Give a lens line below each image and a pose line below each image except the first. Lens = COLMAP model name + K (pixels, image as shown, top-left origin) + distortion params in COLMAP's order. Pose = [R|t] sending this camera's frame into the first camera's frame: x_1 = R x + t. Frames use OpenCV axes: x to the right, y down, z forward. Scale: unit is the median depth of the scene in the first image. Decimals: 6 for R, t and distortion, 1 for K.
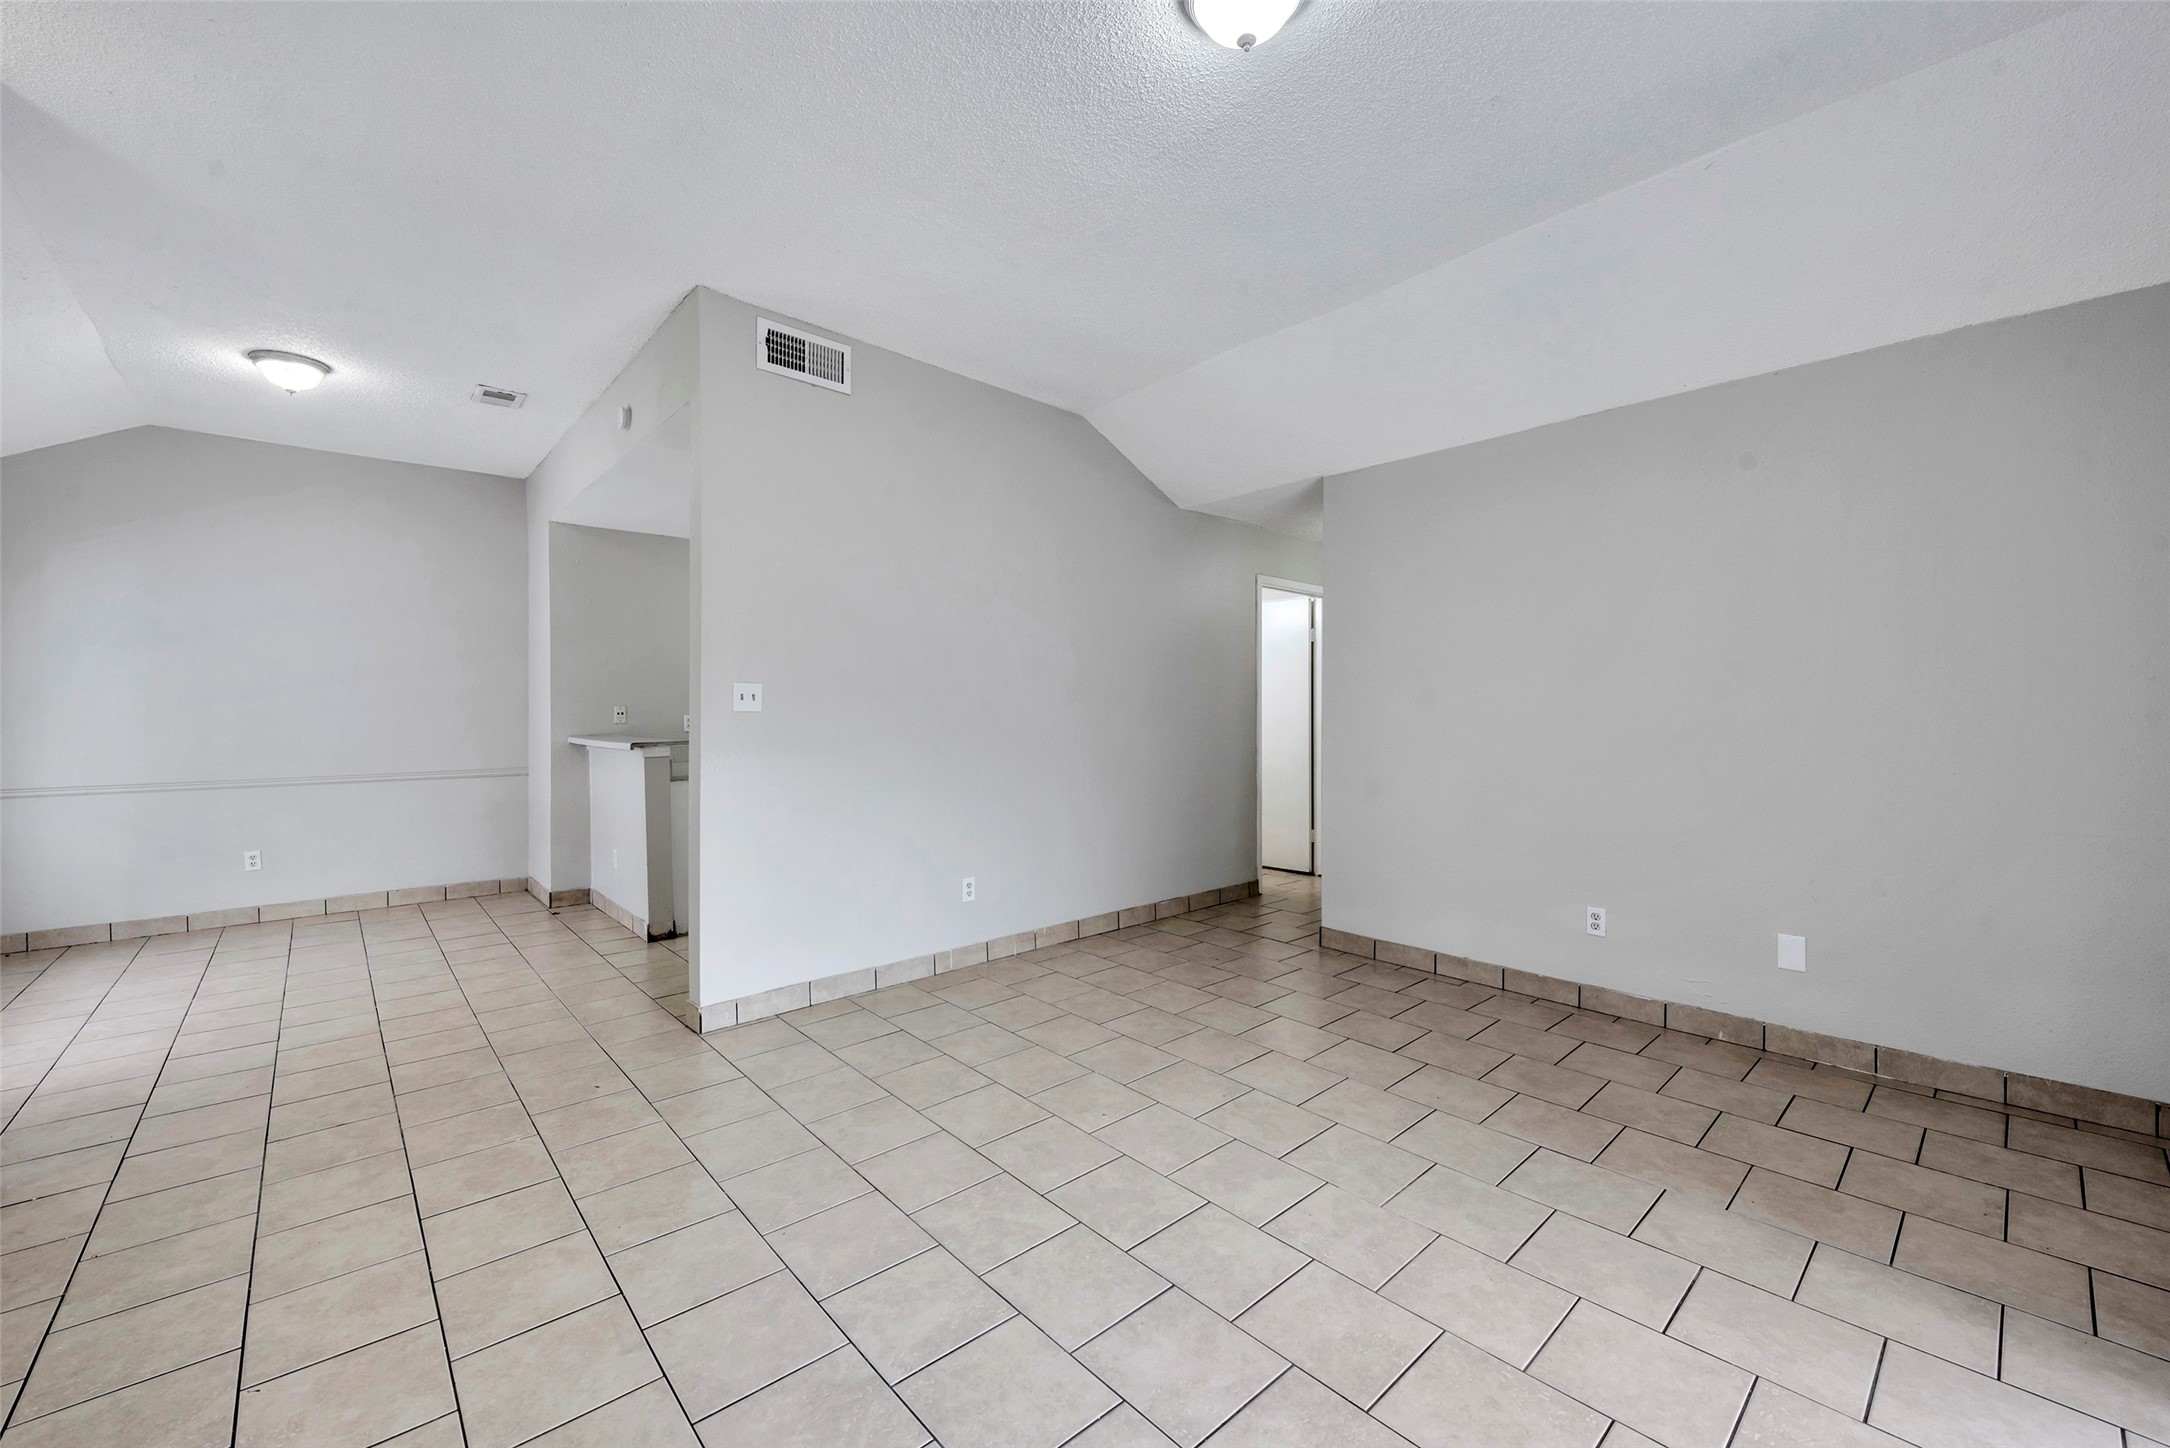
lens RADIAL K [[870.9, 0, 1080.6], [0, 870.9, 696.9], [0, 0, 1]] dist [0.004927, -0.007505]
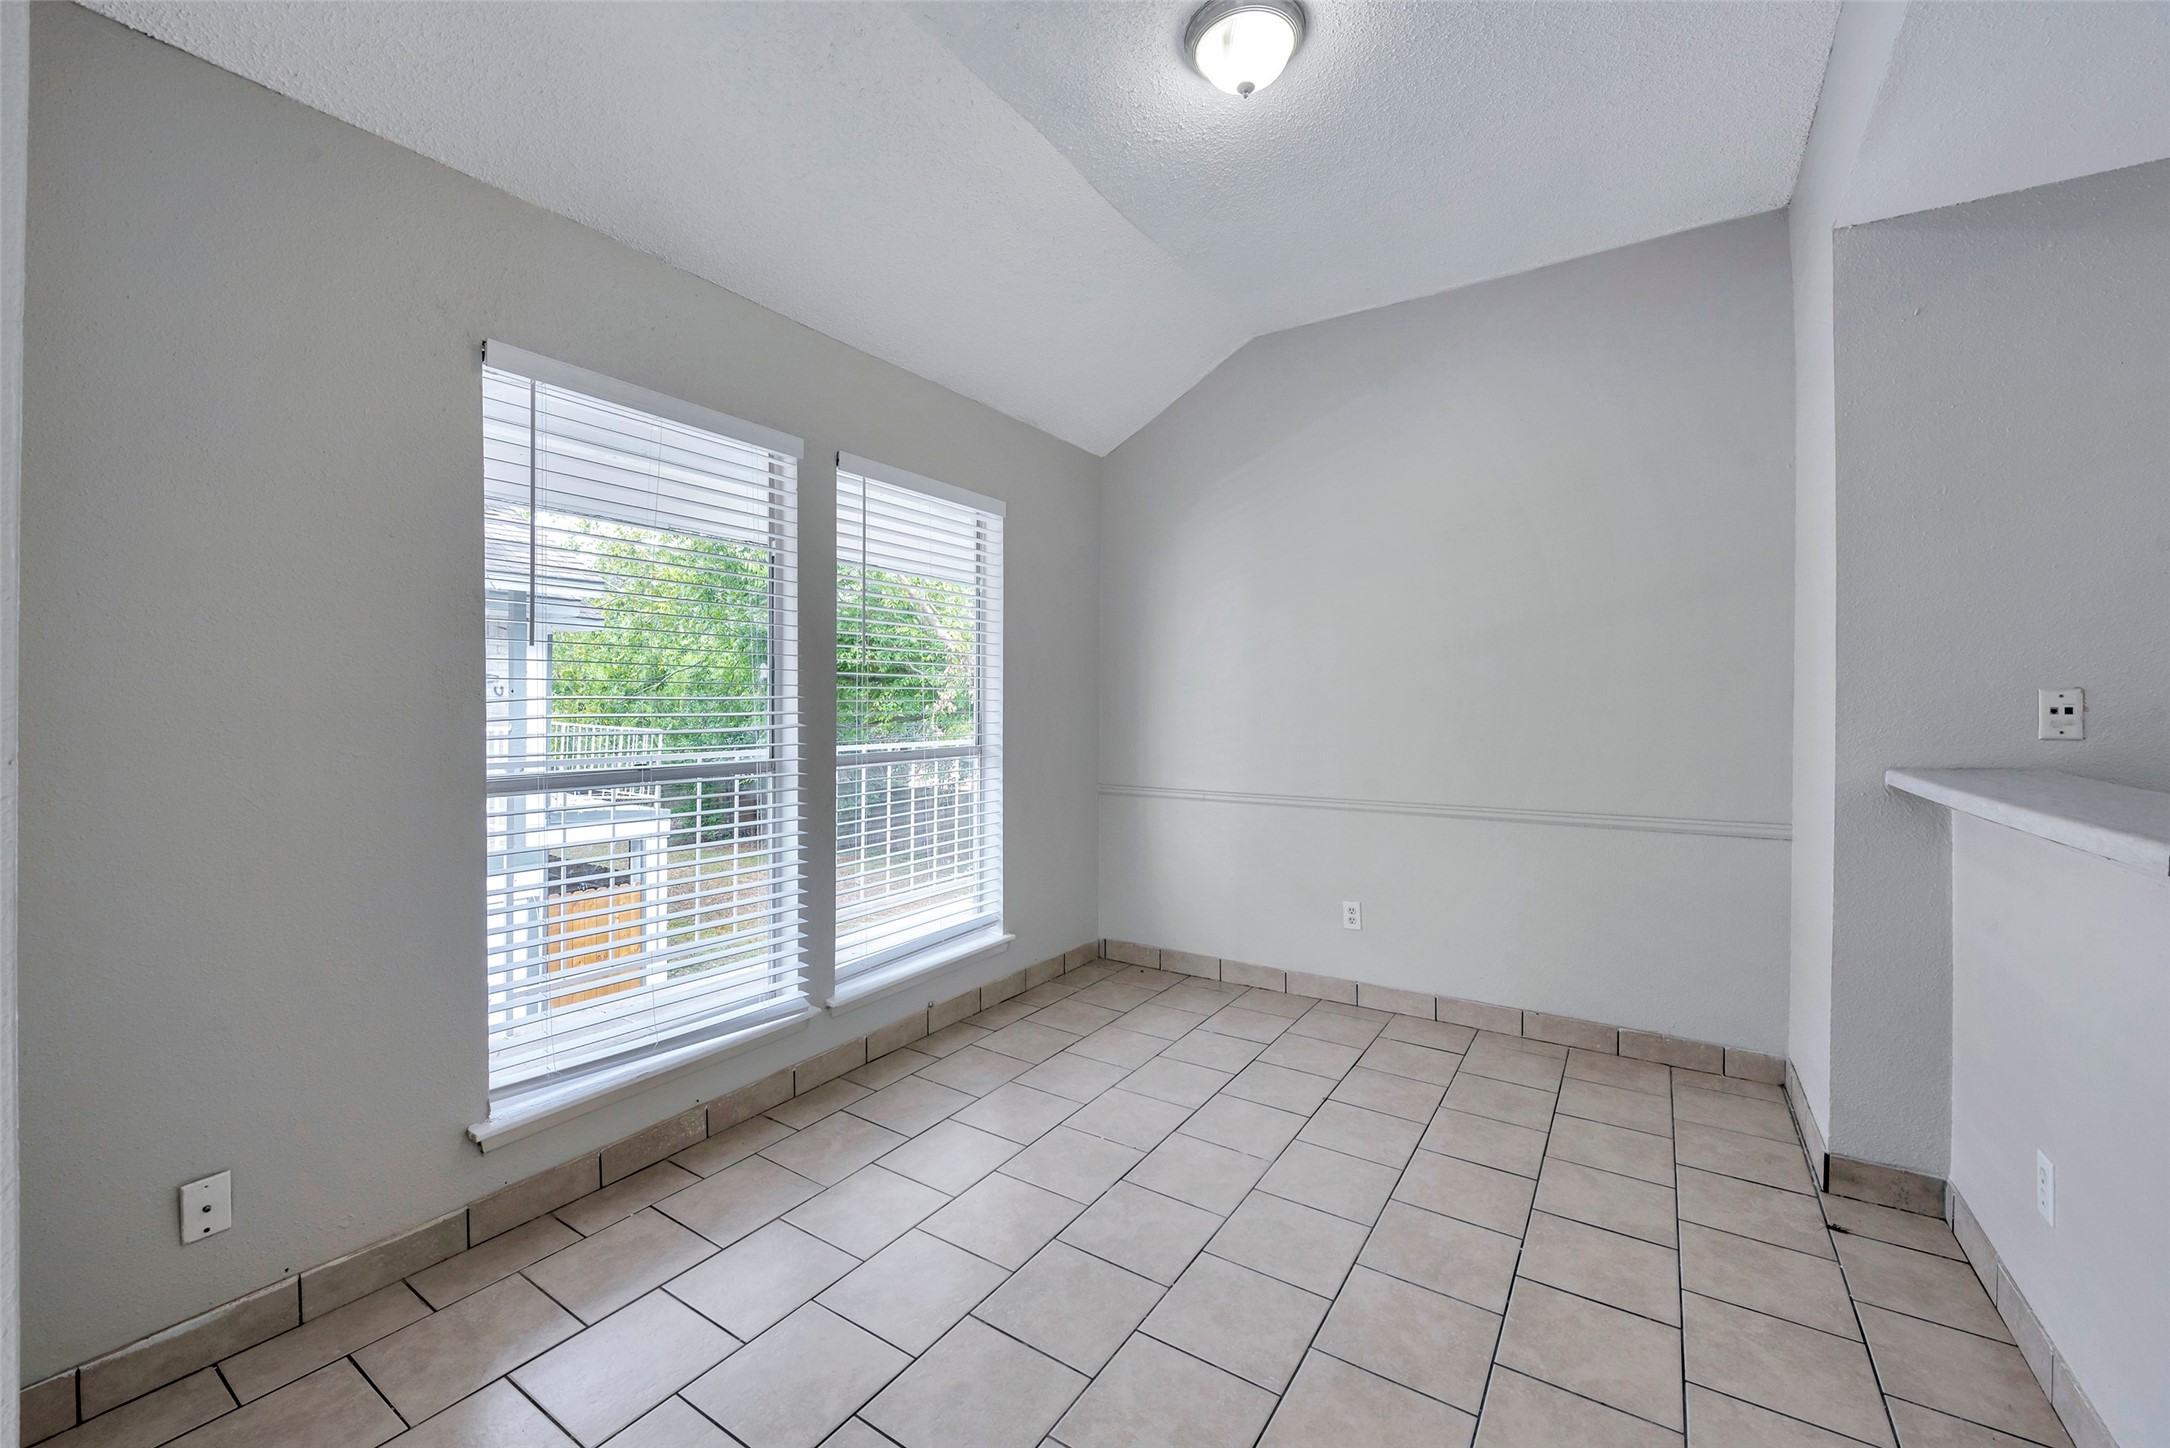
lens RADIAL K [[858.7, 0, 1077.4], [0, 858.7, 708.2], [0, 0, 1]] dist [-0.017814, -0.000240]
pose [[0.264074, 0.011382, -0.964435, -0.322210], [0.006130, 0.999890, 0.013479, 0.011693], [0.964483, -0.009471, 0.263976, 0.556575]]
